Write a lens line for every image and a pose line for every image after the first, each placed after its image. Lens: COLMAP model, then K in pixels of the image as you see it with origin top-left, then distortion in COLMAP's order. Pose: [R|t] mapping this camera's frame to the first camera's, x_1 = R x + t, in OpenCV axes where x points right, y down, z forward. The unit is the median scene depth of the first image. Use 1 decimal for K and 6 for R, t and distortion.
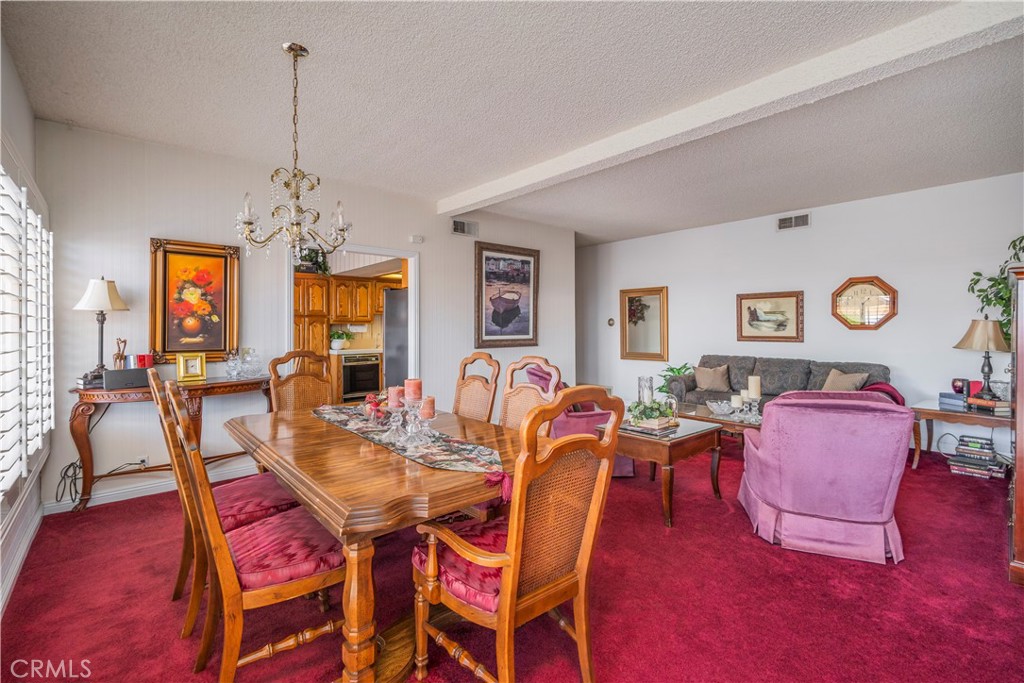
lens RADIAL K [[455.5, 0, 513.3], [0, 455.5, 326.1], [0, 0, 1]] dist [0.000834, 0.000069]
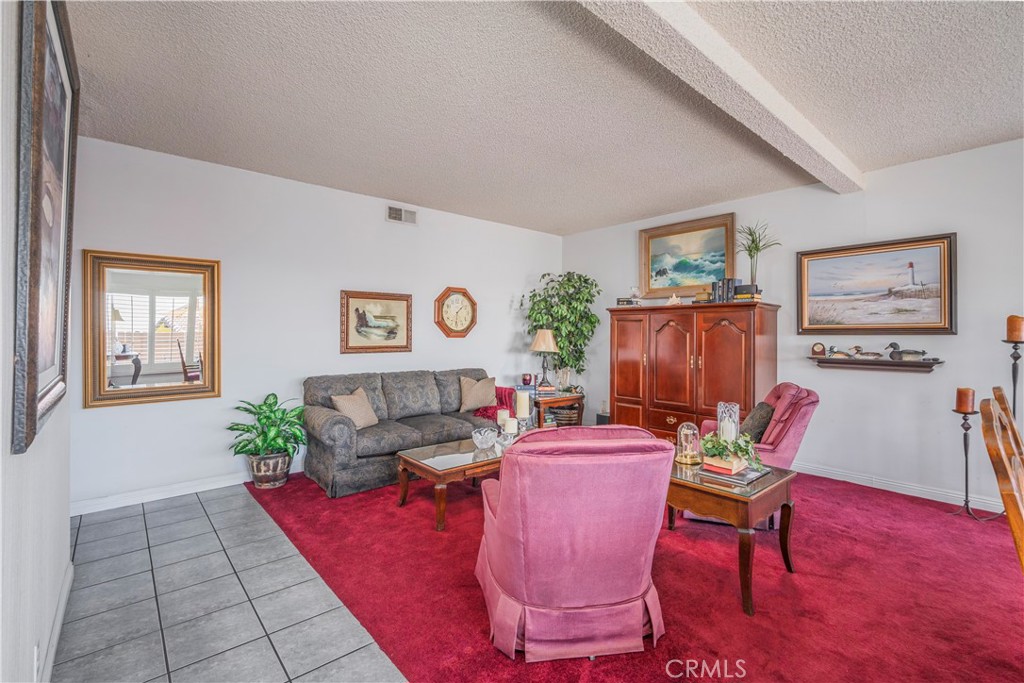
lens RADIAL K [[444.5, 0, 515.6], [0, 444.5, 341.7], [0, 0, 1]] dist [0.000207, -0.000067]
pose [[-0.005066, -0.015515, 0.999867, -0.340765], [-0.000083, 0.999880, 0.015515, 0.003006], [-0.999987, -0.000005, -0.005067, 1.084016]]
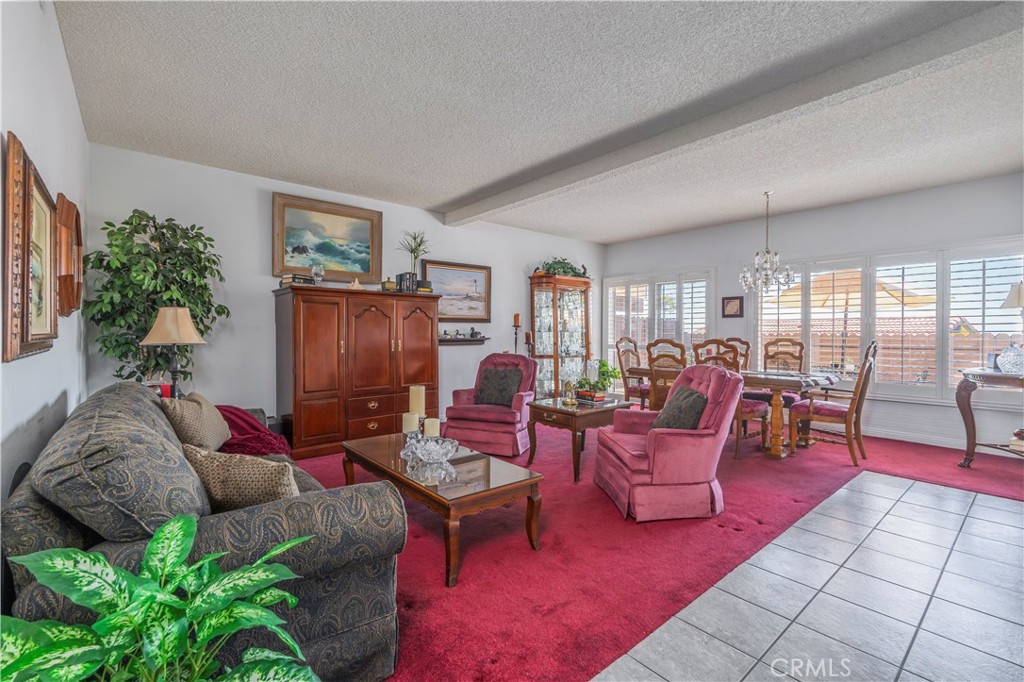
lens RADIAL K [[455.0, 0, 494.0], [0, 455.0, 340.3], [0, 0, 1]] dist [0.000369, 0.000007]
pose [[-0.999243, -0.002120, 0.038845, 0.407792], [-0.001321, 0.999787, 0.020589, 0.029885], [-0.038880, 0.020522, -0.999033, 1.803496]]
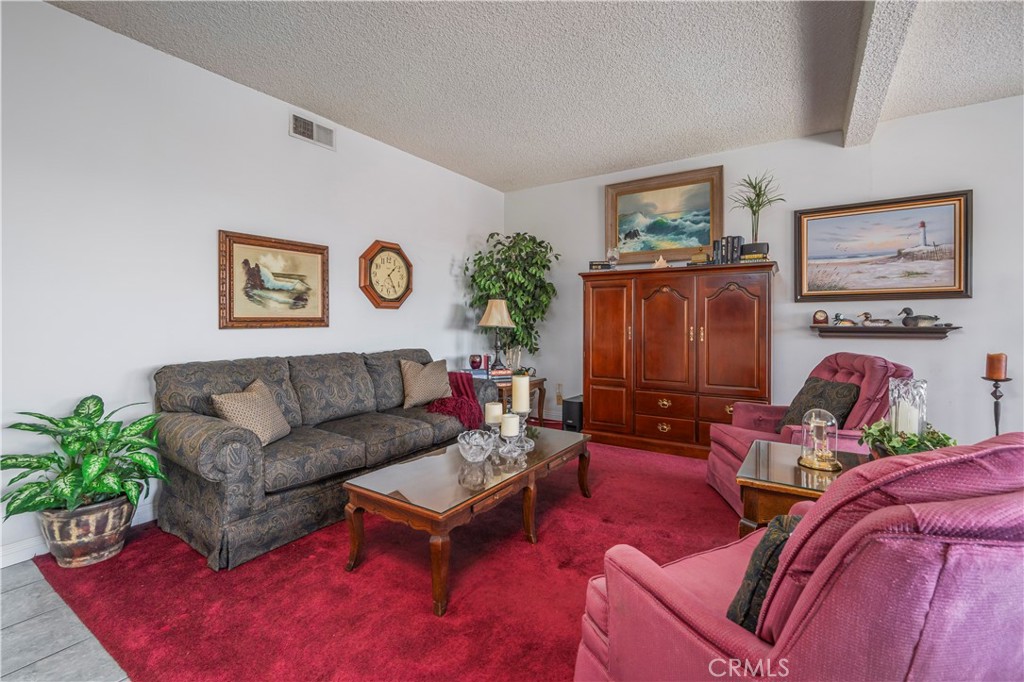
lens RADIAL K [[441.0, 0, 514.8], [0, 441.0, 329.9], [0, 0, 1]] dist [-0.000396, -0.000108]
pose [[-0.269770, -0.020334, 0.962710, -0.051072], [0.004653, 0.999738, 0.022420, 0.037602], [-0.962914, 0.010528, -0.269604, 1.243818]]
